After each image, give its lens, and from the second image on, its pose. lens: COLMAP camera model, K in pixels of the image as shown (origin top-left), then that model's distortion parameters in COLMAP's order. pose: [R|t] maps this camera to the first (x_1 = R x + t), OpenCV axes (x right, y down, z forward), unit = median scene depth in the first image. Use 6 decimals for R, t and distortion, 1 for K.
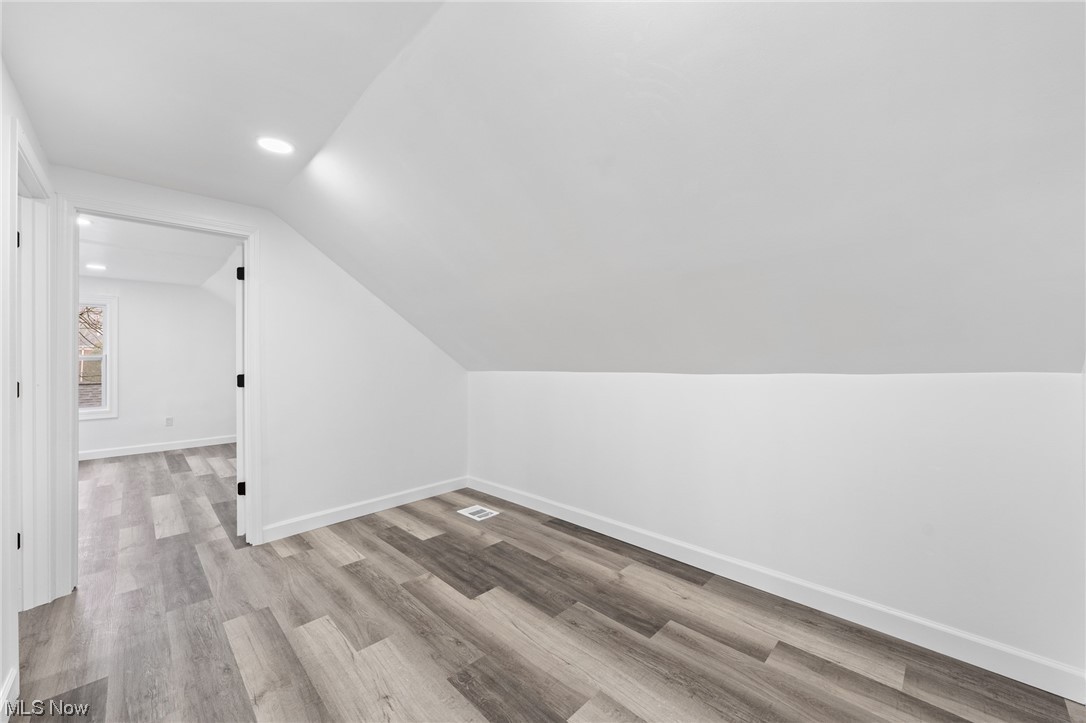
lens RADIAL K [[401.9, 0, 543.0], [0, 401.9, 361.5], [0, 0, 1]] dist [-0.003549, -0.000029]
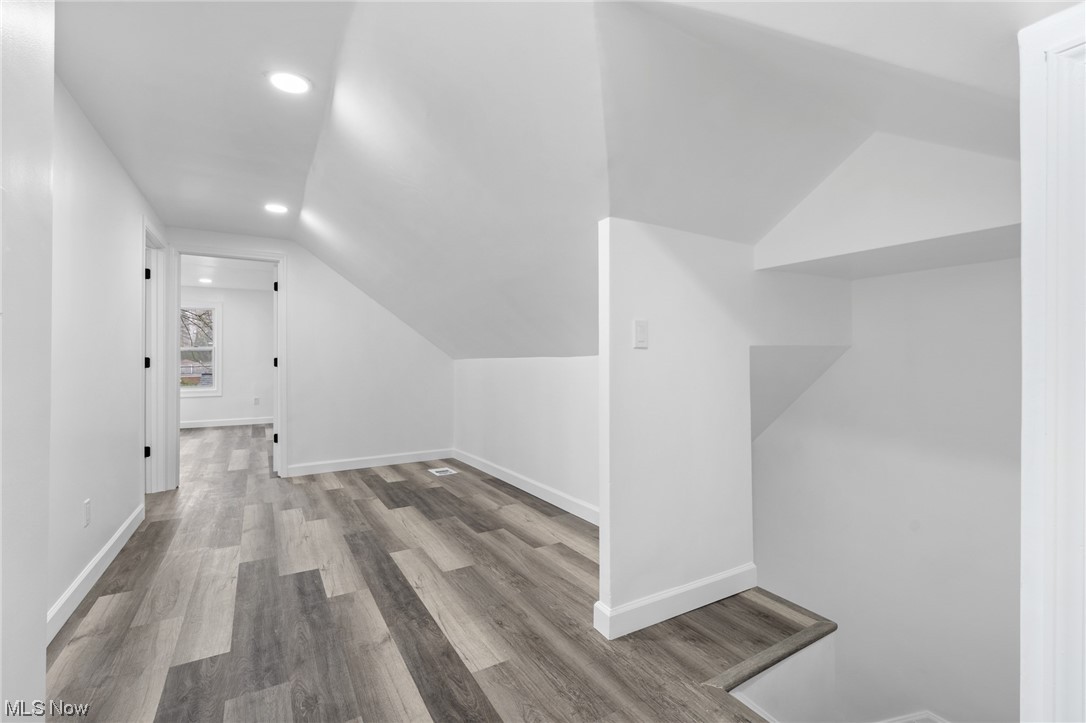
lens RADIAL K [[461.8, 0, 543.0], [0, 461.8, 361.5], [0, 0, 1]] dist [0.001873, 0.000151]
pose [[0.970130, 0.007002, -0.242485, 0.638561], [-0.006644, 0.999975, 0.002291, 0.041047], [0.242495, -0.000611, 0.970152, -0.408307]]
